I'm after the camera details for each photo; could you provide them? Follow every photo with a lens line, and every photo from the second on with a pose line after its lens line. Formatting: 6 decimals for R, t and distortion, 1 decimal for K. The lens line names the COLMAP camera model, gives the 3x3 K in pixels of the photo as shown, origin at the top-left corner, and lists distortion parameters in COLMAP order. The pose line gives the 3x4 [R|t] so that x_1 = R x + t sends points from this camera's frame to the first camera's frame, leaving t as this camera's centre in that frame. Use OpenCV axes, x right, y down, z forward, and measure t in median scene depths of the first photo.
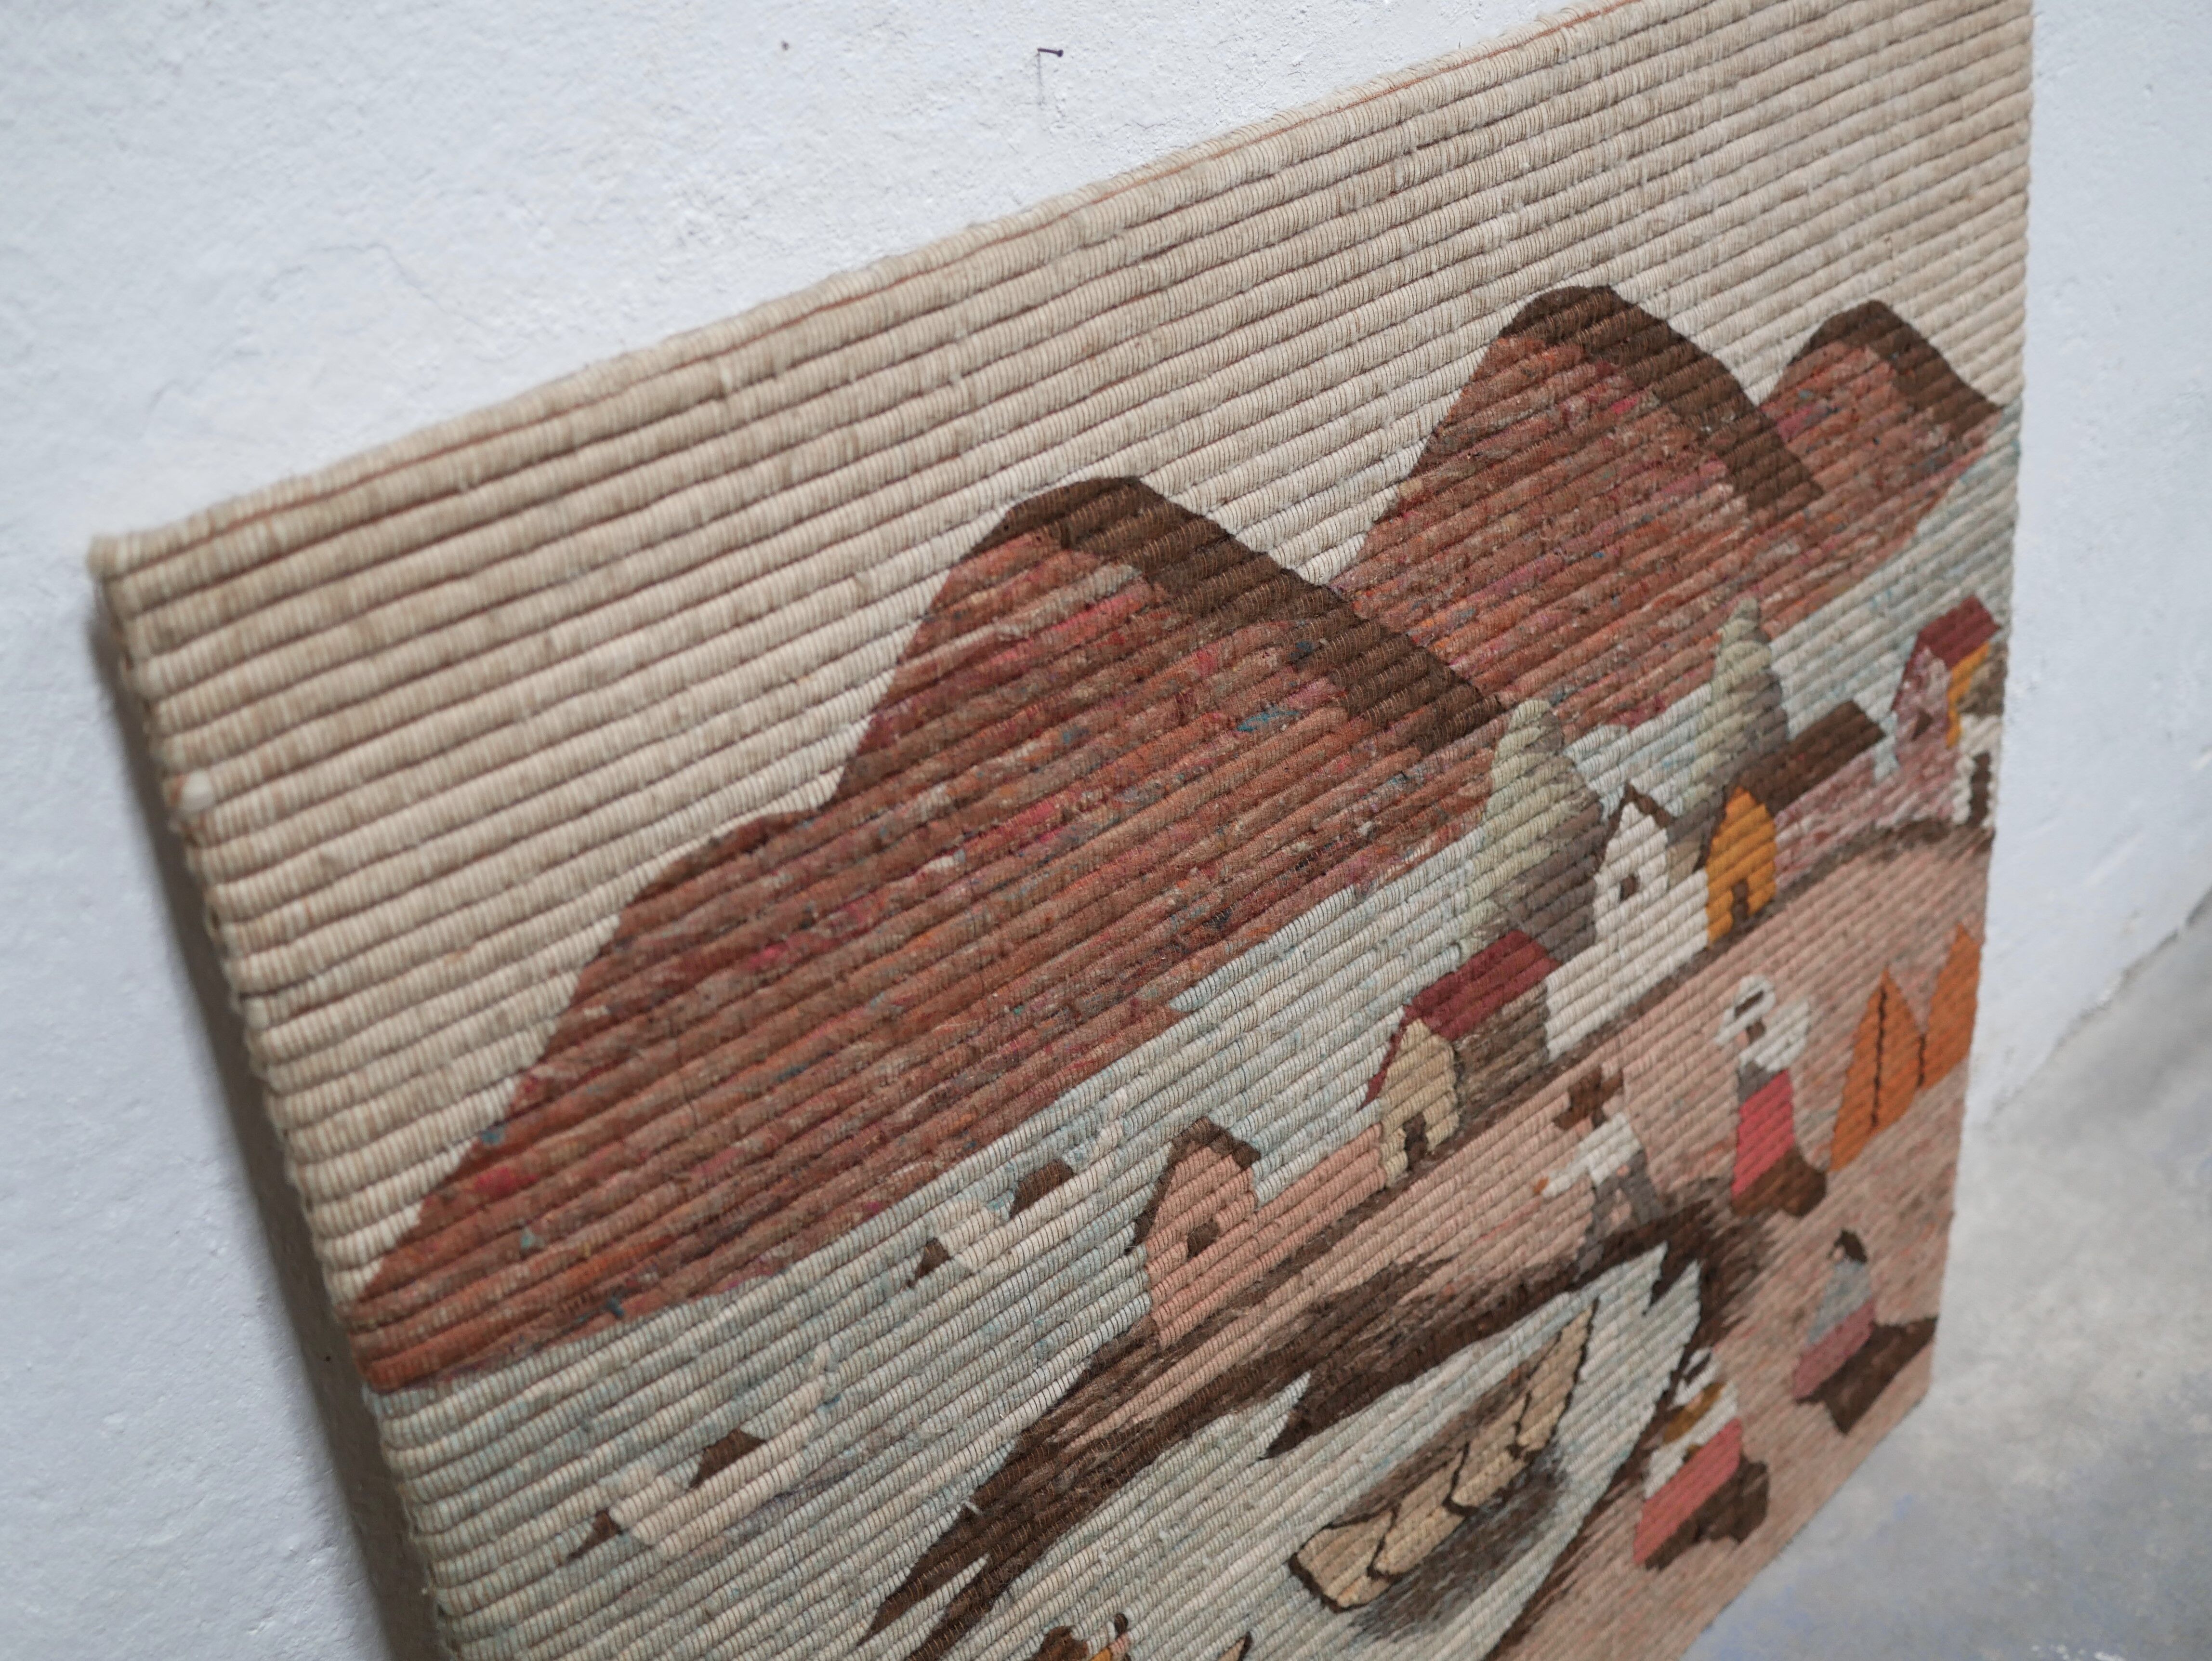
lens RADIAL K [[2511.1, 0, 1142.0], [0, 2511.1, 840.4], [0, 0, 1]] dist [-0.013845, 0.000000]
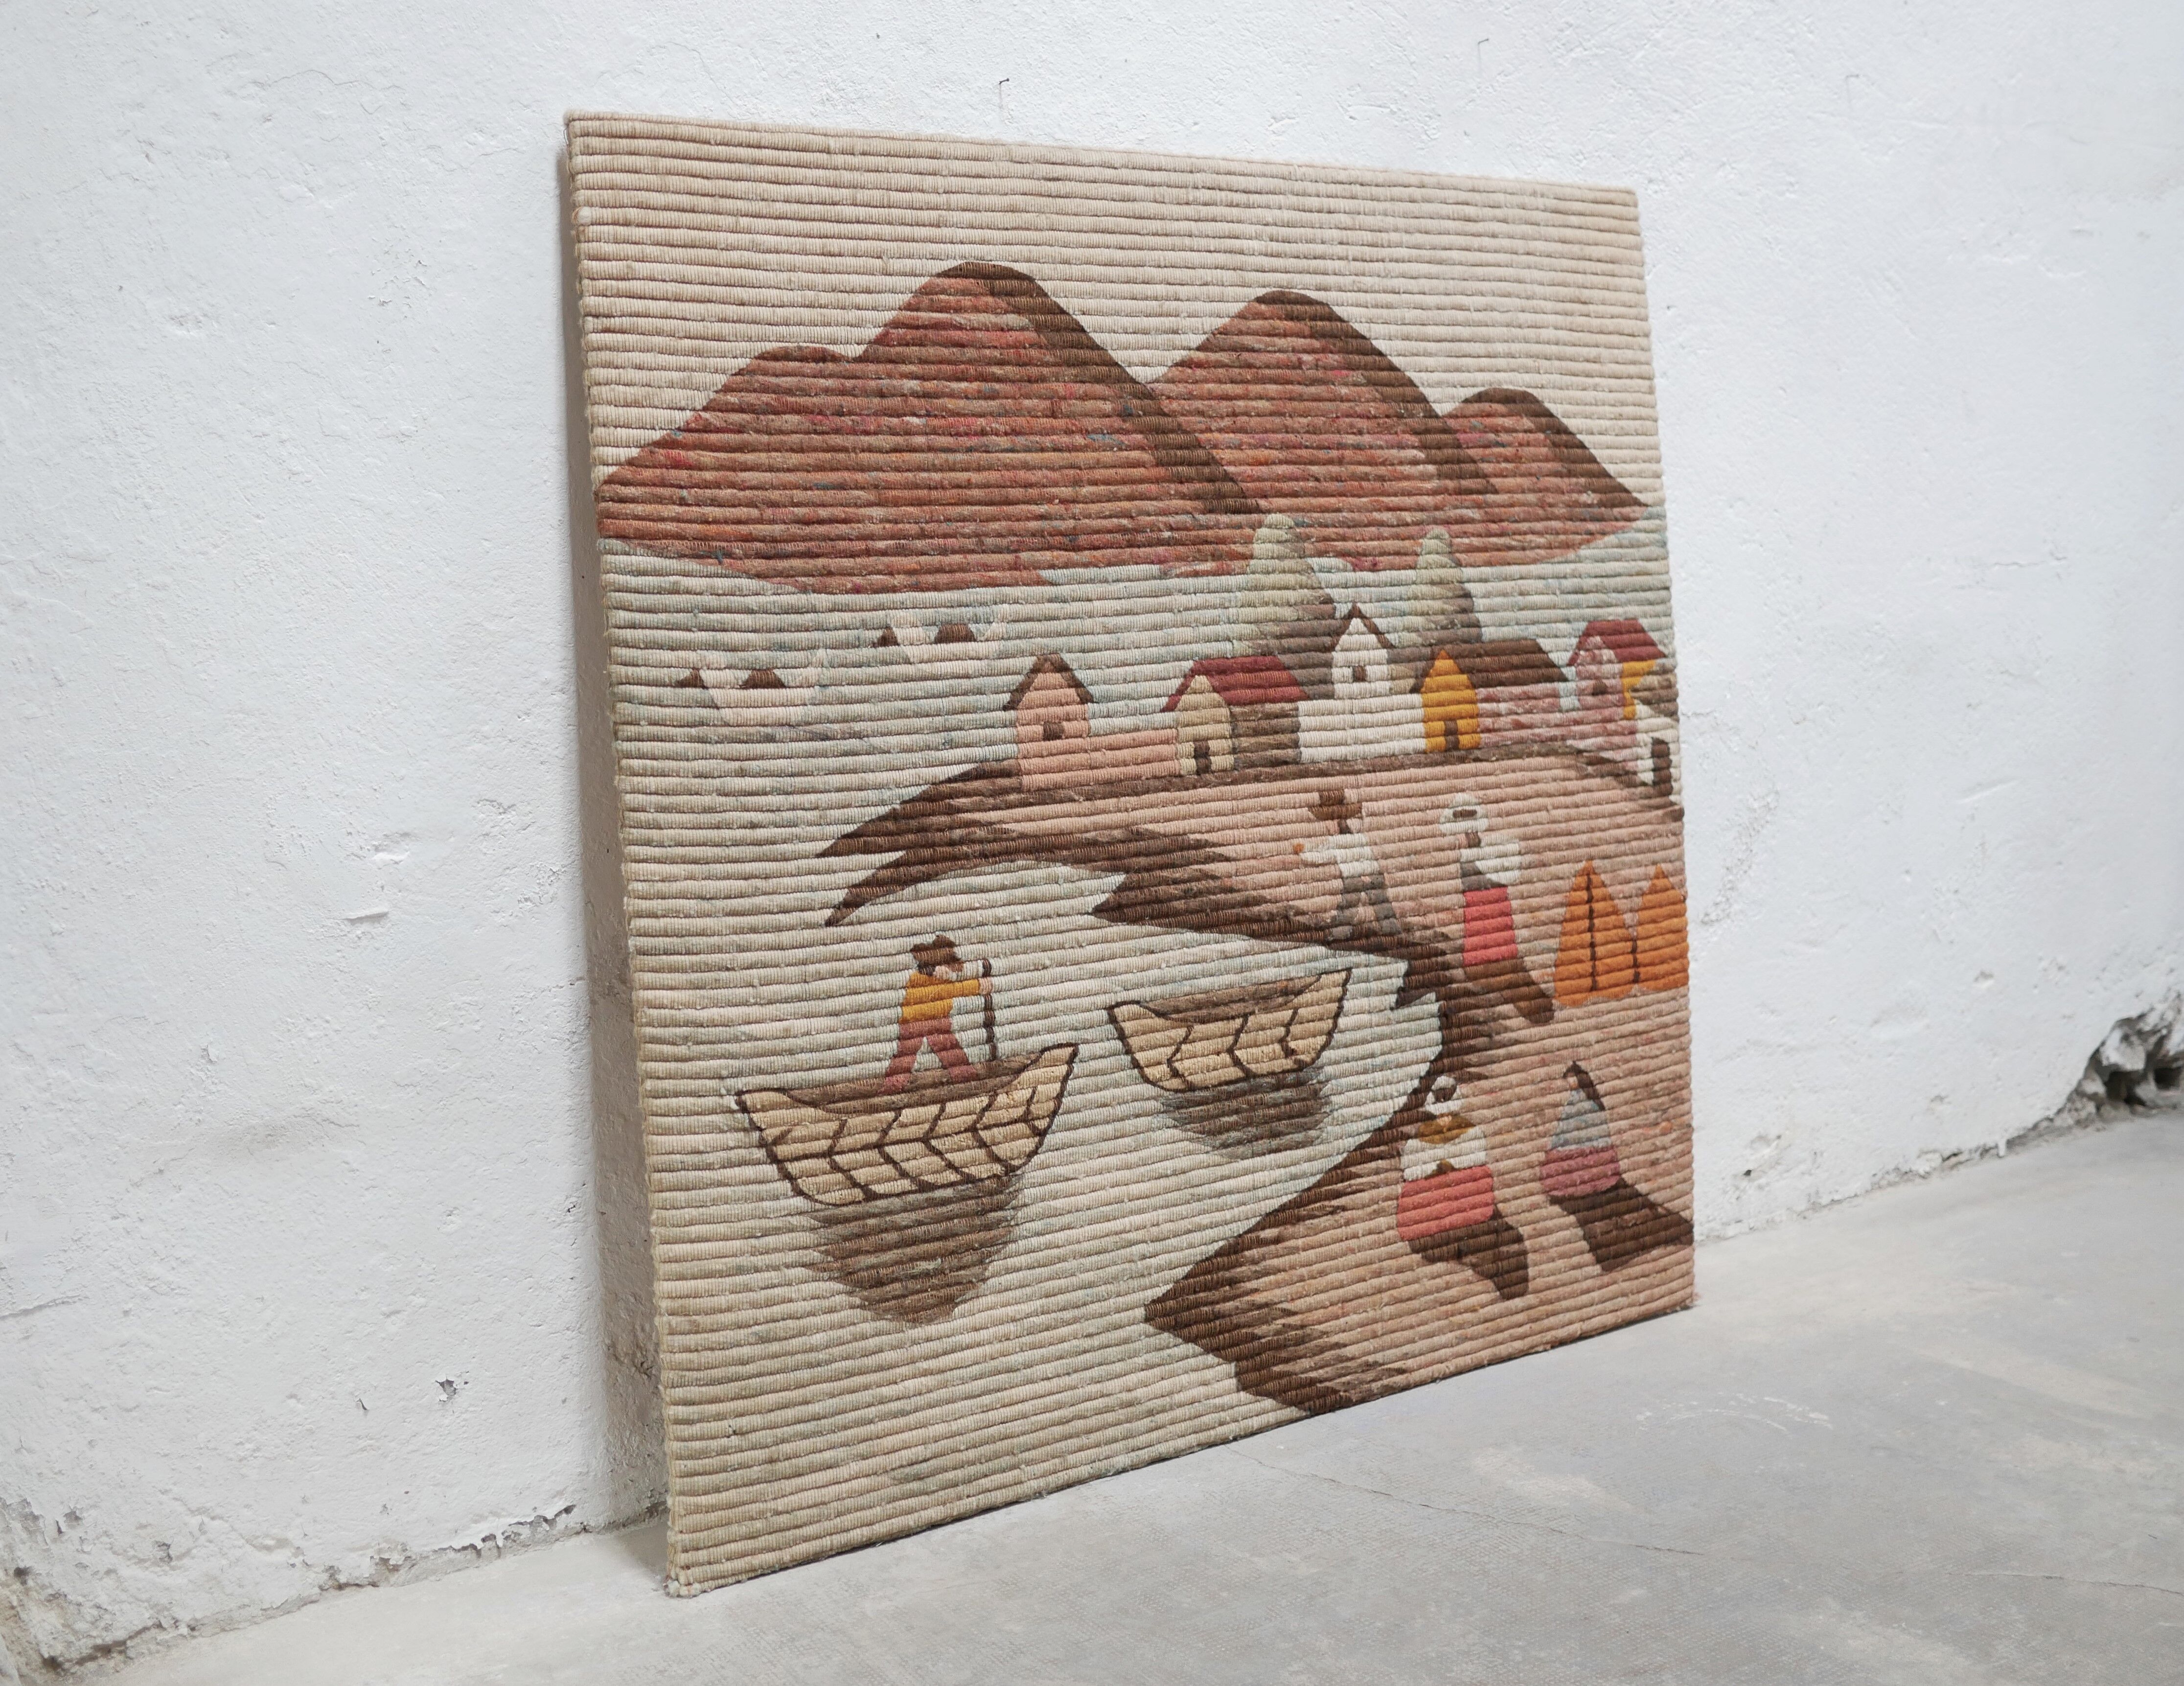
lens RADIAL K [[2547.9, 0, 1141.7], [0, 2547.9, 840.5], [0, 0, 1]] dist [-0.014702, 0.000000]
pose [[0.984616, 0.047840, -0.168057, 0.506768], [-0.113462, 0.906484, -0.406709, 1.232720], [0.132884, 0.419520, 0.897967, -0.760161]]
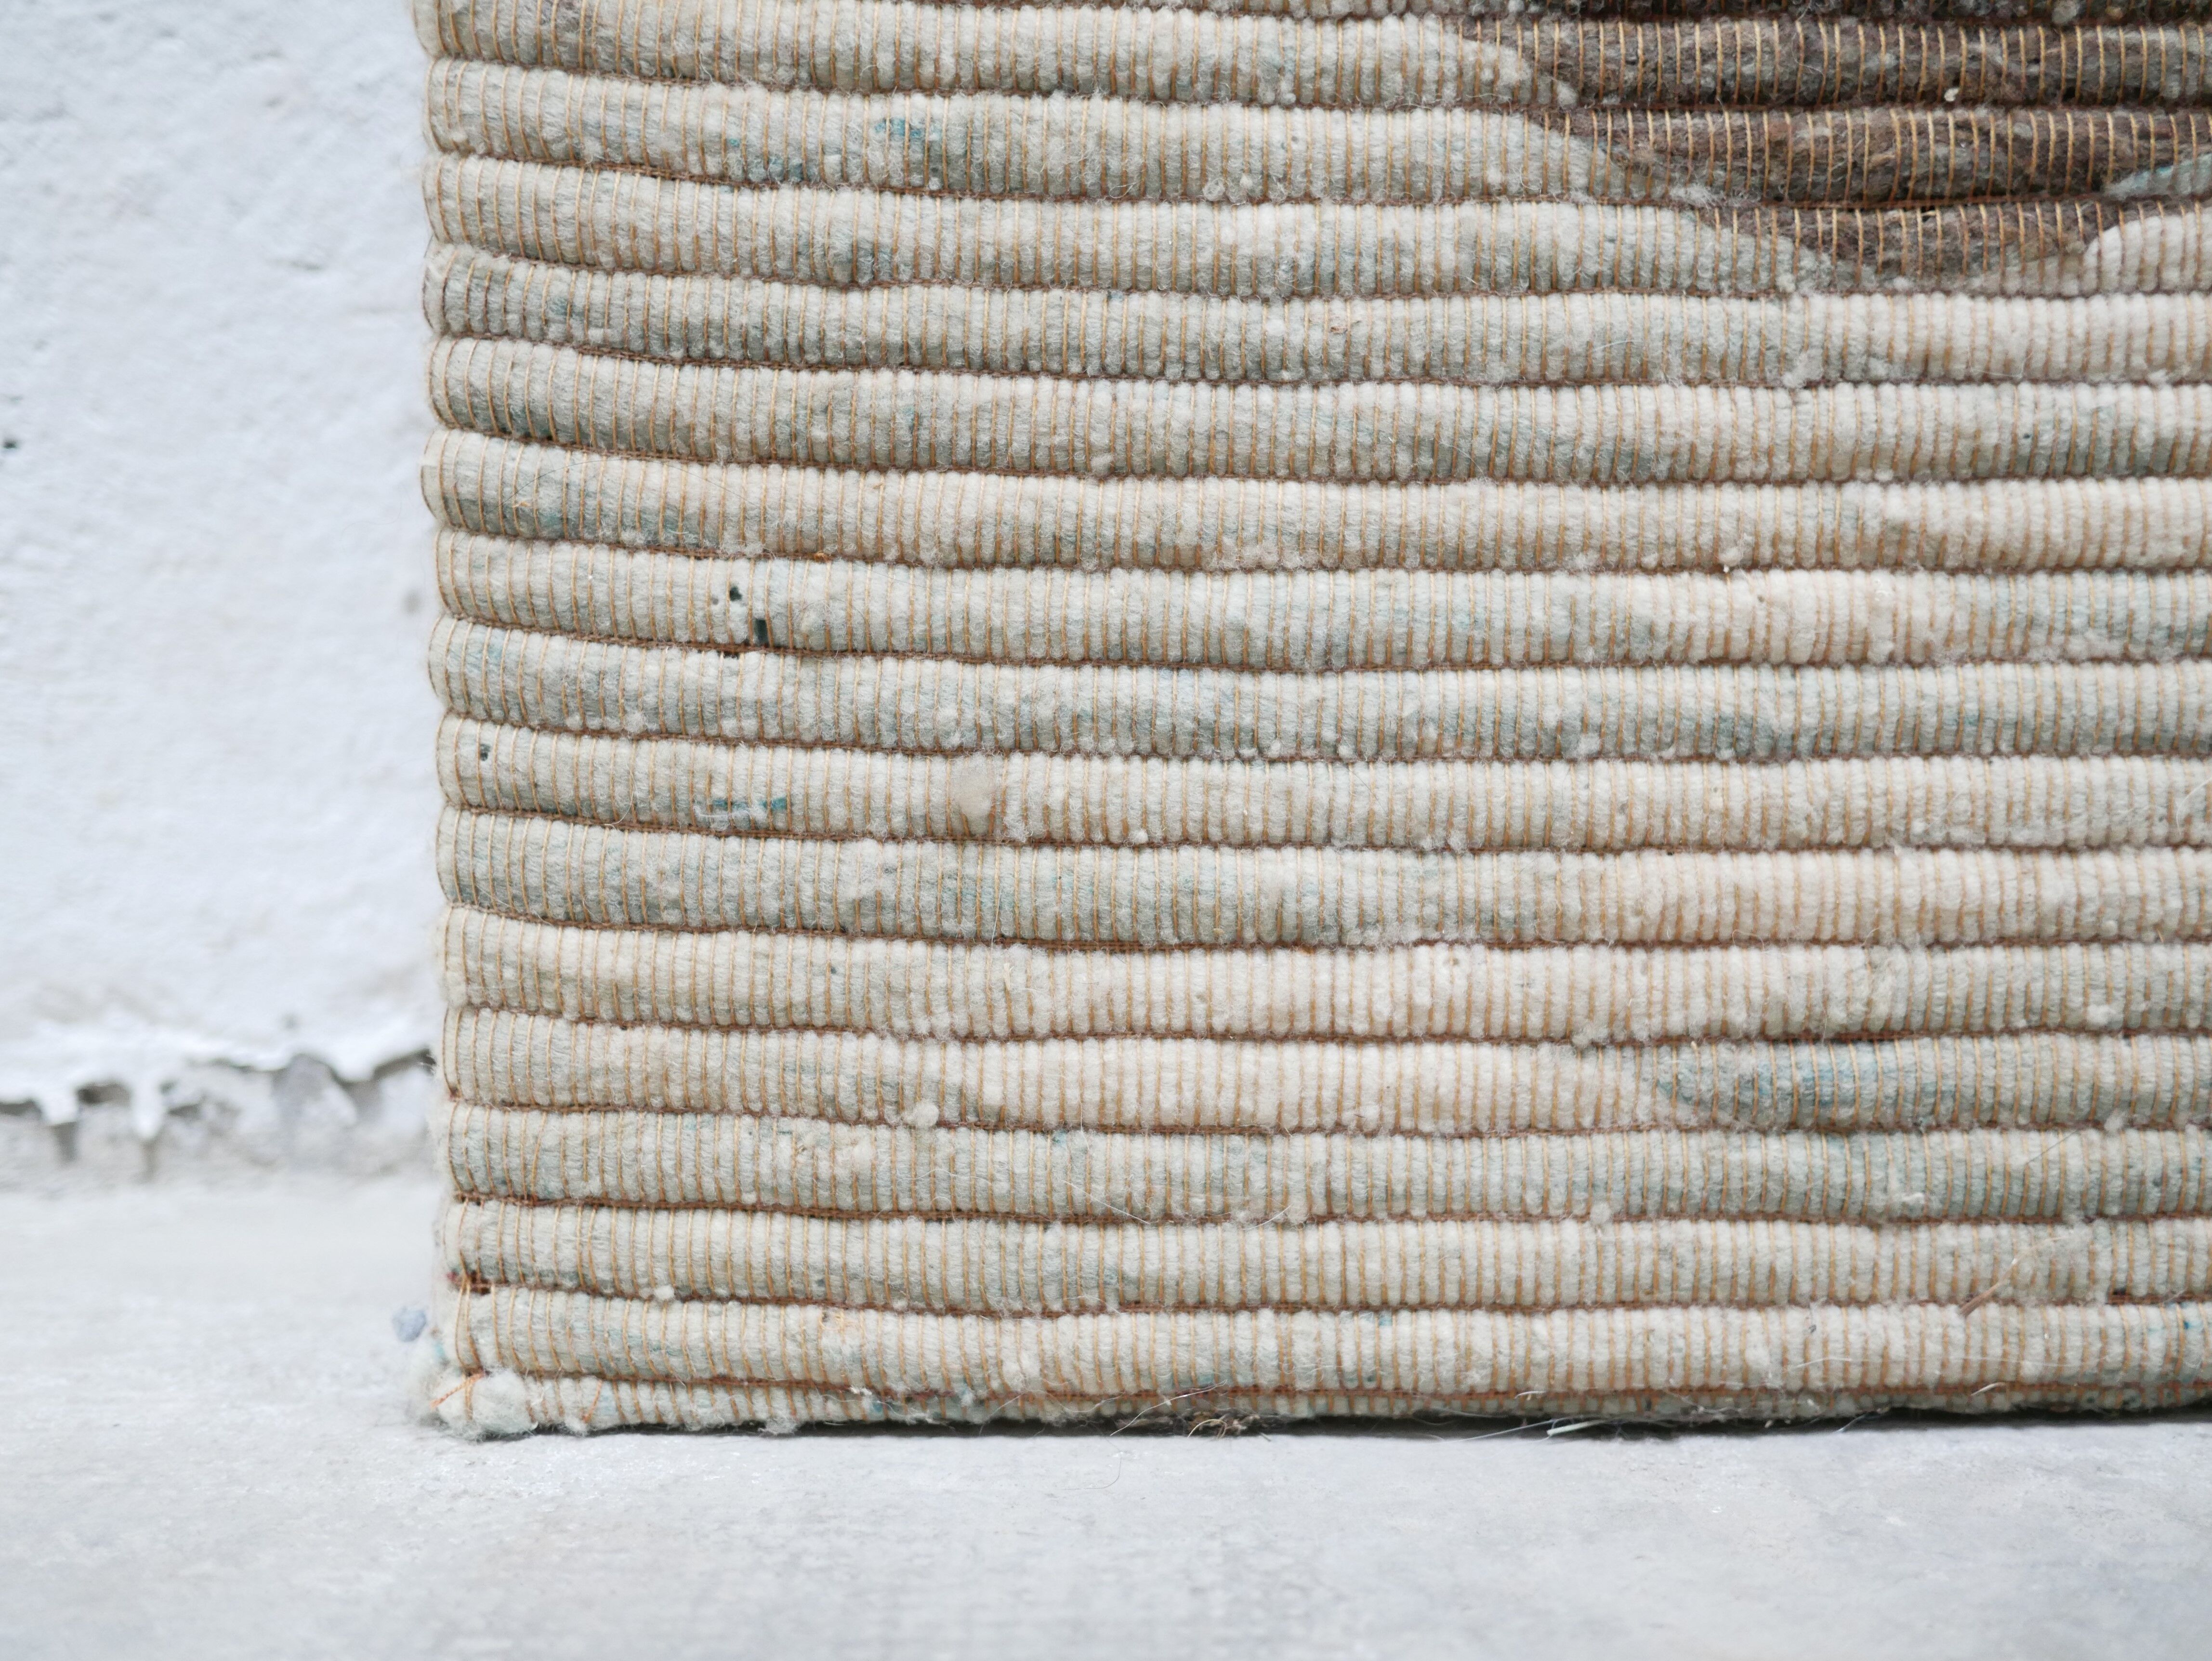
lens RADIAL K [[2511.1, 0, 1106.4], [0, 2511.1, 834.9], [0, 0, 1]] dist [-0.013845, 0.000000]
pose [[0.718256, 0.092529, -0.689599, 0.150747], [-0.396833, 0.868588, -0.296779, 0.974361], [0.571517, 0.486819, 0.660587, 1.138362]]
